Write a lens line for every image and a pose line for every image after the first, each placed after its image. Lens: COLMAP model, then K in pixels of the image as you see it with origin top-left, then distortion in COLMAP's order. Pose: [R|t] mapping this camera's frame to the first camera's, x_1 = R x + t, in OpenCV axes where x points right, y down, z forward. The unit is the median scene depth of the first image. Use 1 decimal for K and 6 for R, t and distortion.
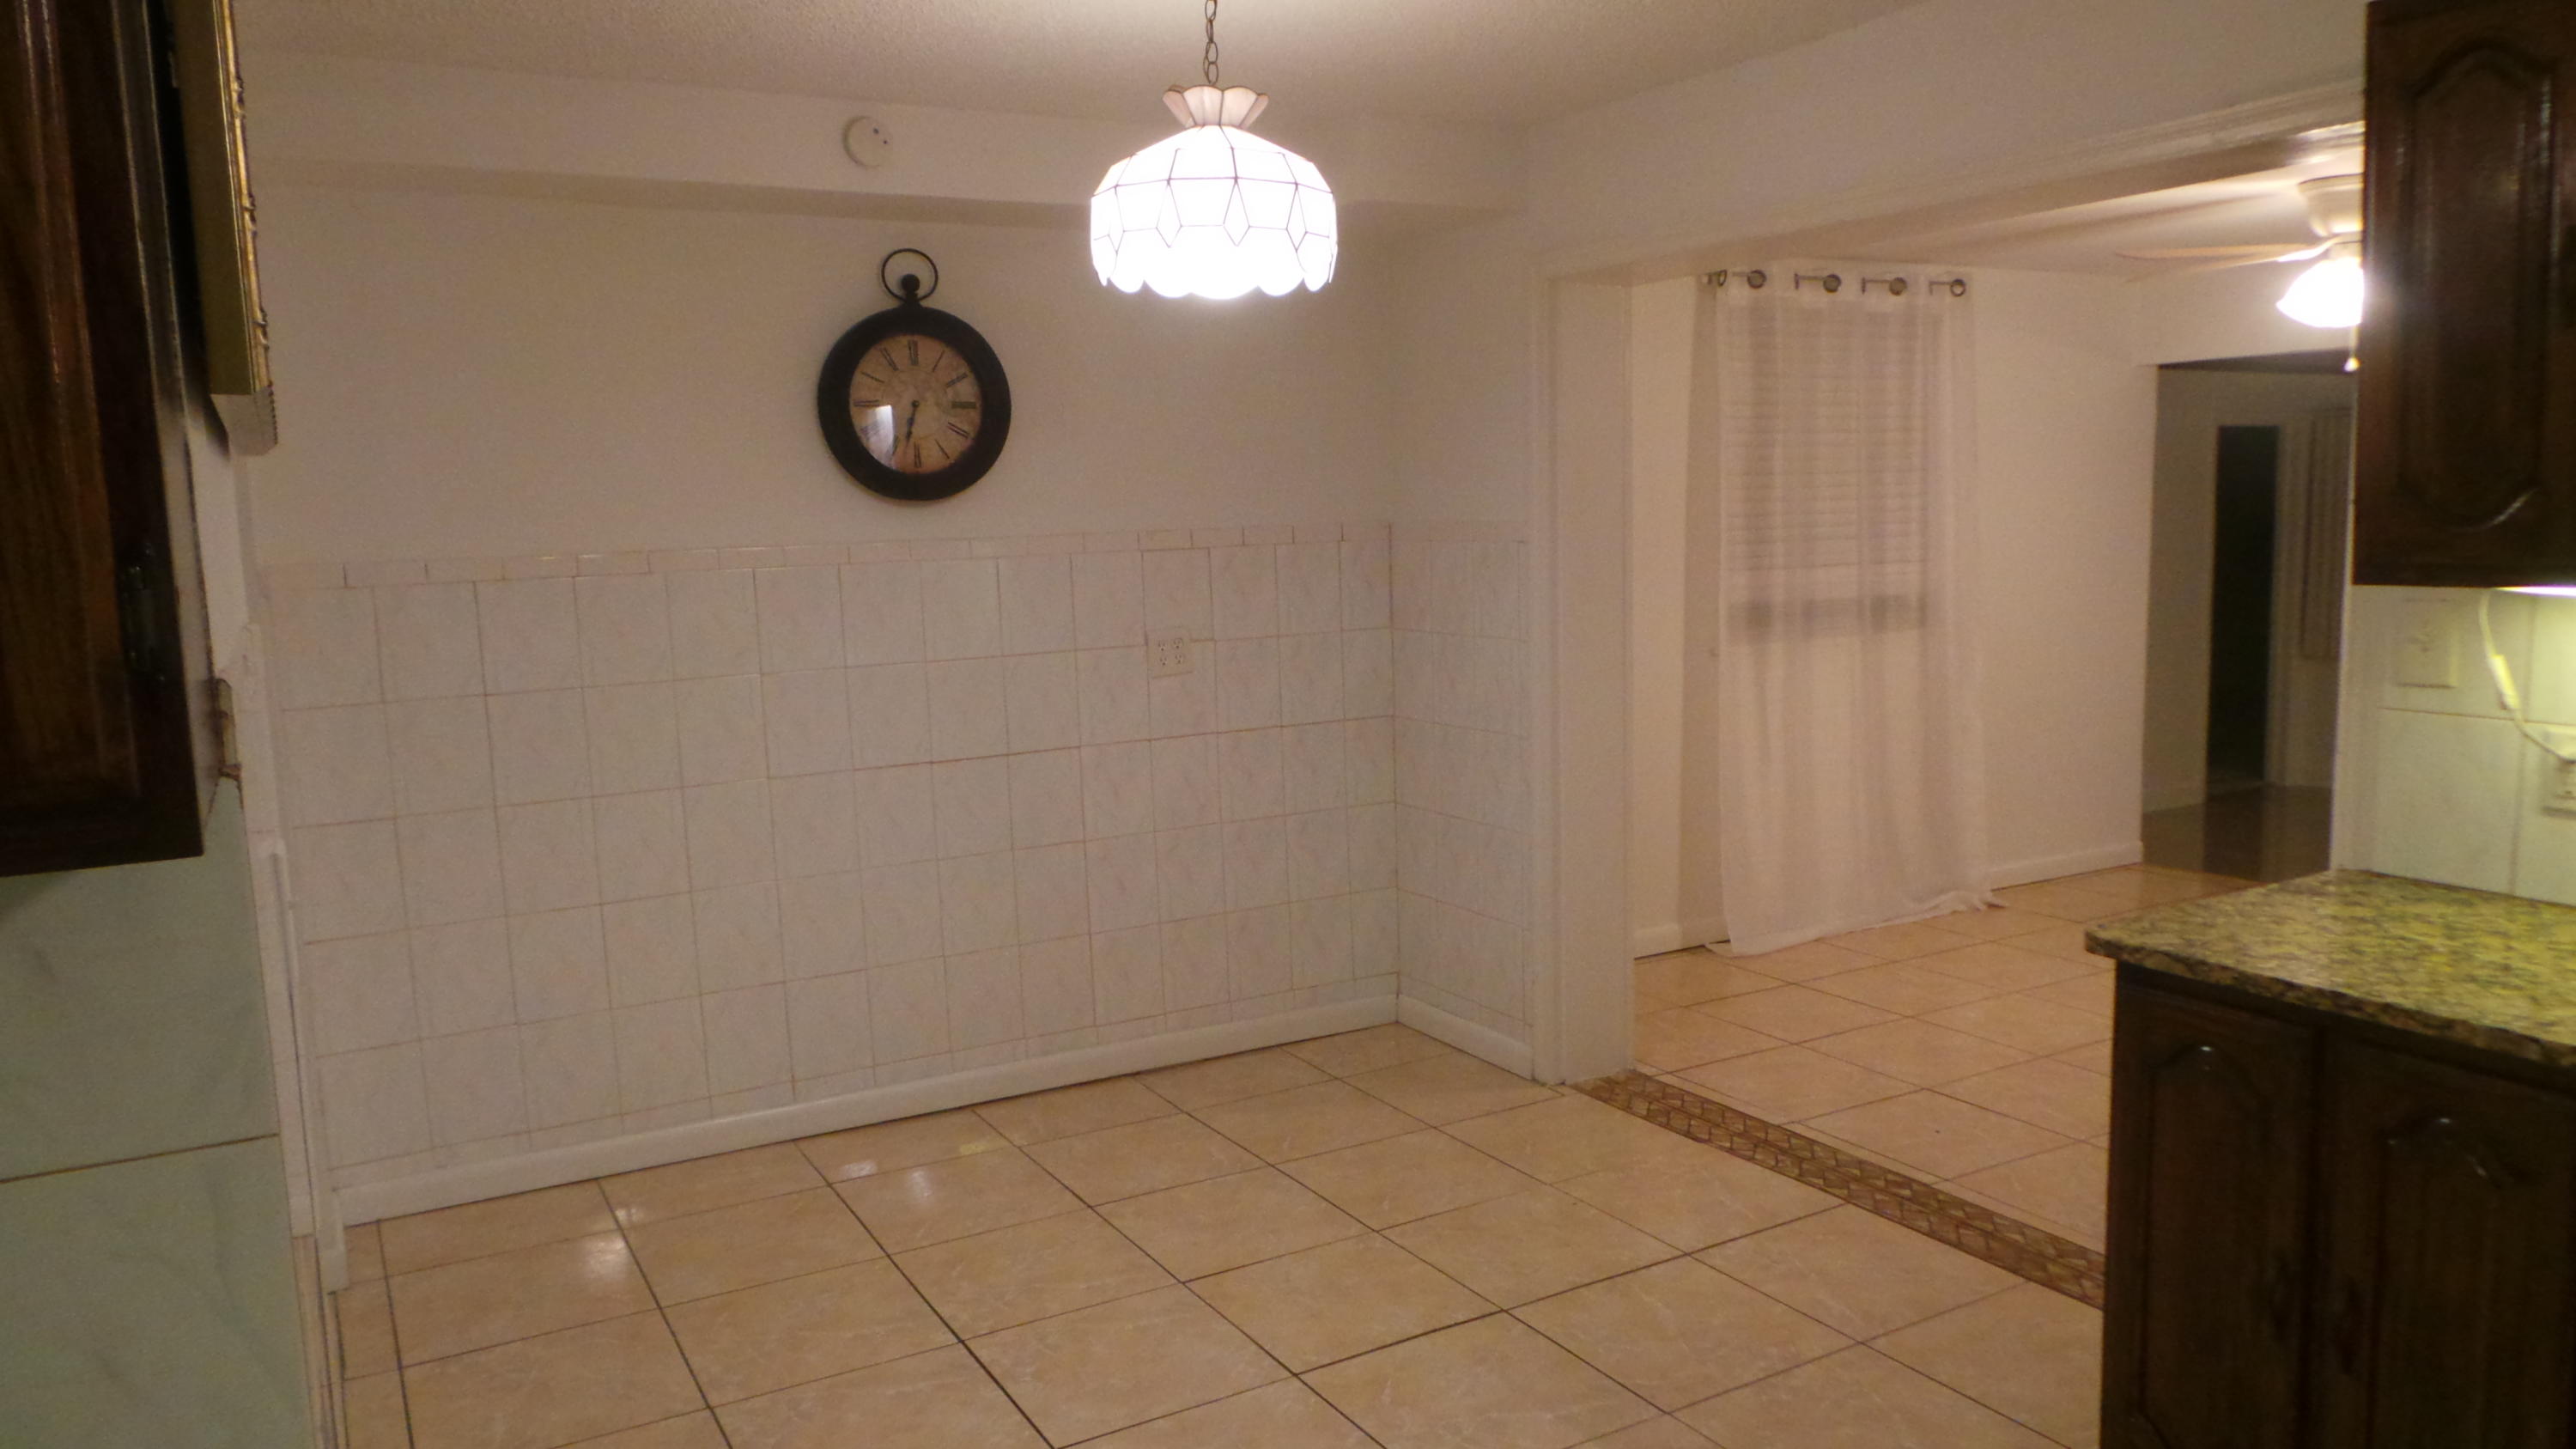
lens RADIAL K [[1798.0, 0, 1298.9], [0, 1798.0, 723.9], [0, 0, 1]] dist [0.009526, -0.005364]
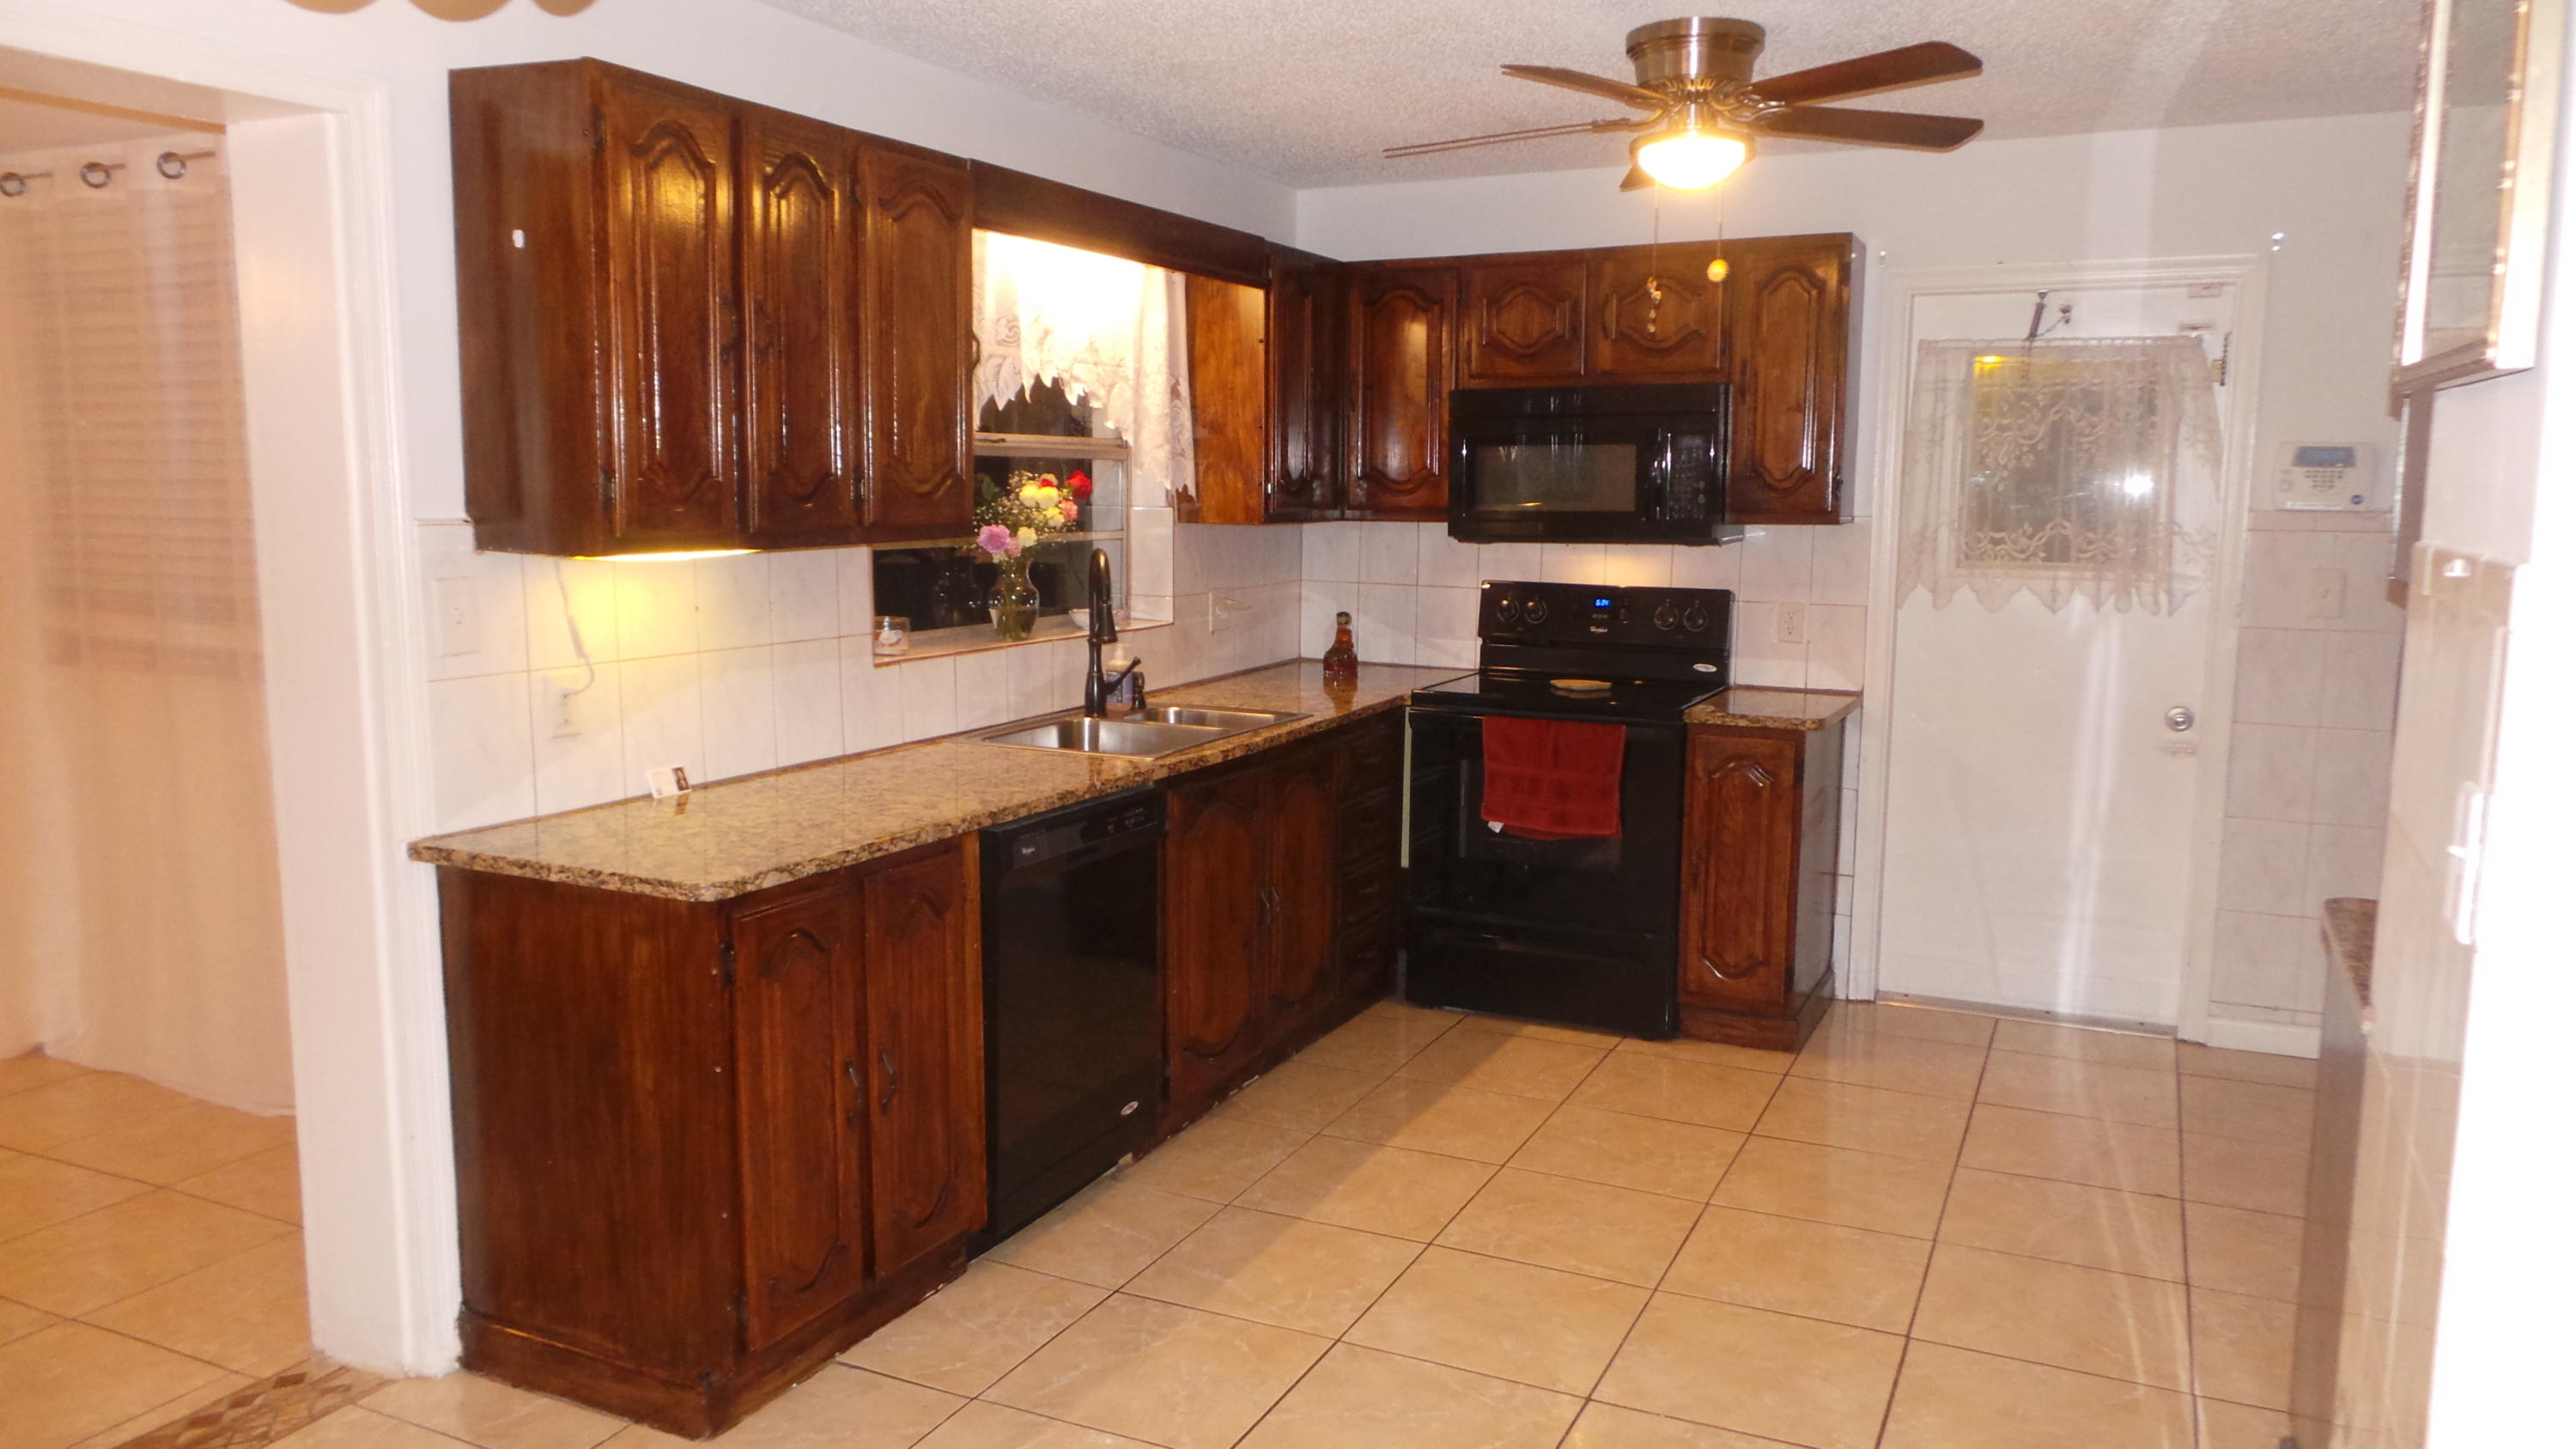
lens RADIAL K [[1798.0, 0, 1298.9], [0, 1798.0, 723.9], [0, 0, 1]] dist [0.009526, -0.005364]
pose [[-0.576502, -0.085395, 0.812621, -0.352436], [0.111651, 0.976963, 0.181873, -0.075334], [-0.809432, 0.195580, -0.553686, 0.730811]]
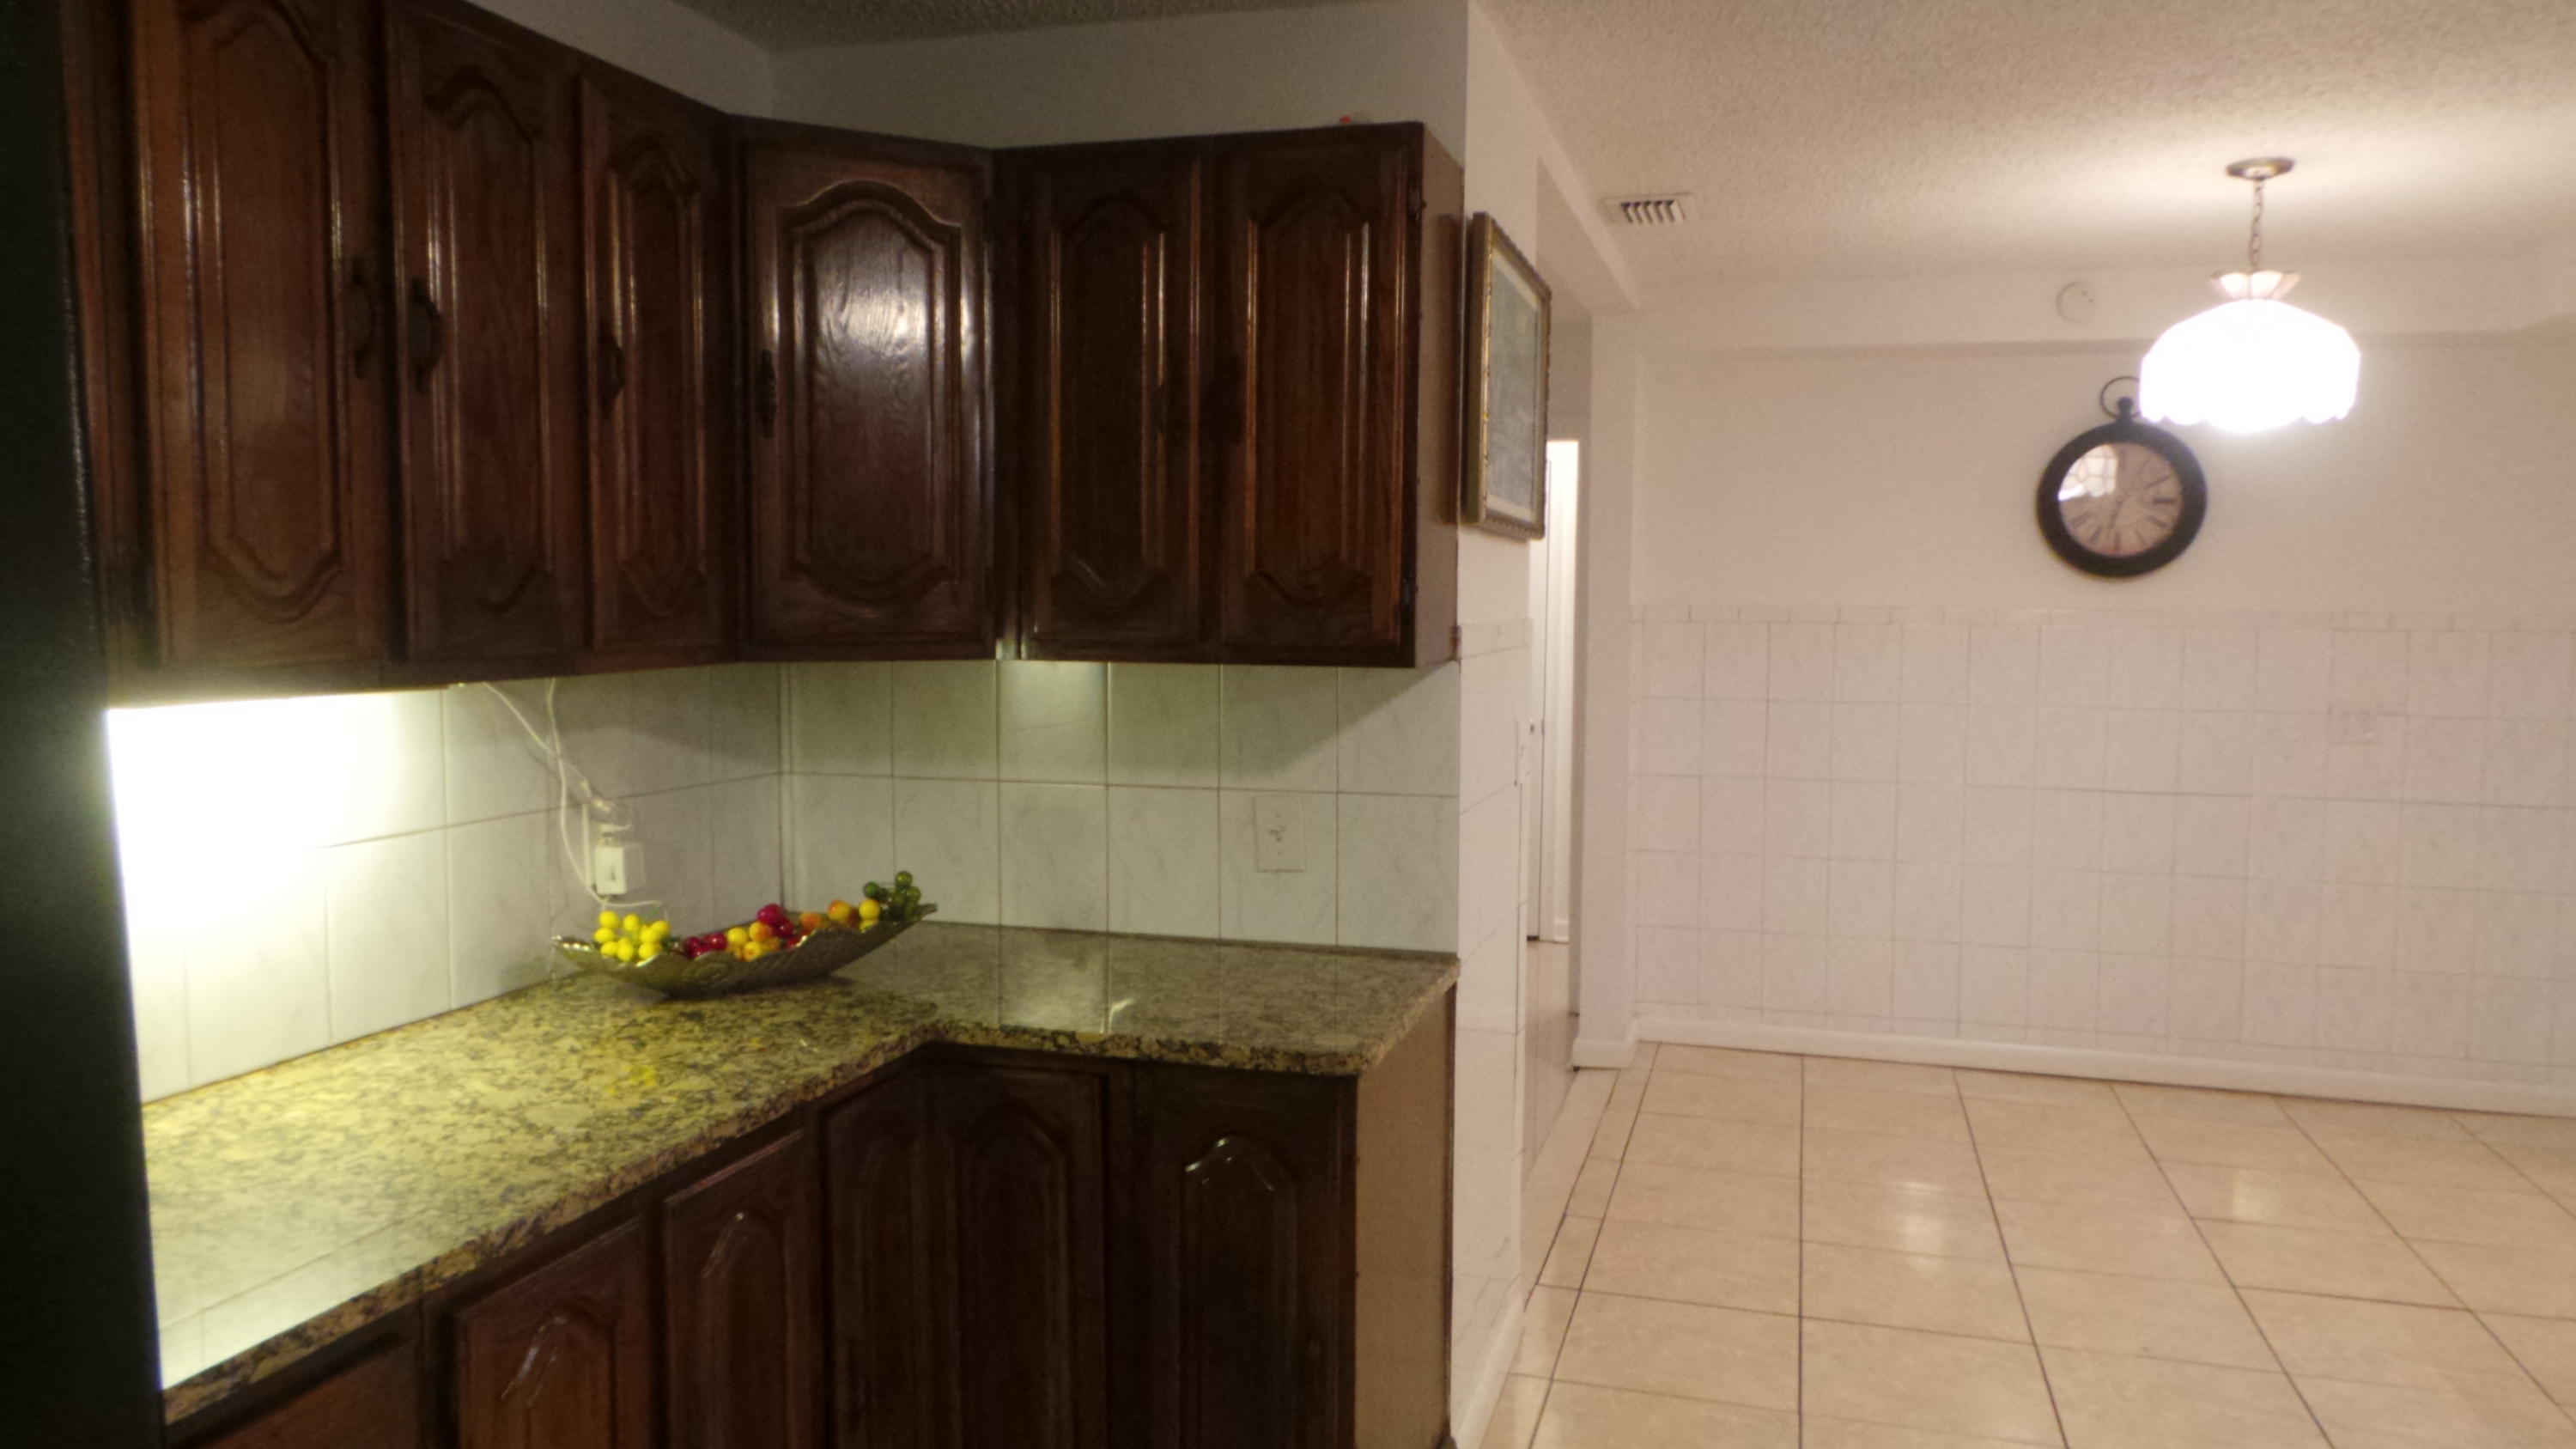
lens RADIAL K [[1798.0, 0, 1298.9], [0, 1798.0, 723.9], [0, 0, 1]] dist [0.009526, -0.005364]
pose [[0.701441, 0.091892, -0.706779, 0.281076], [-0.119505, 0.992778, 0.010473, 0.029442], [0.702637, 0.077117, 0.707357, -0.261337]]
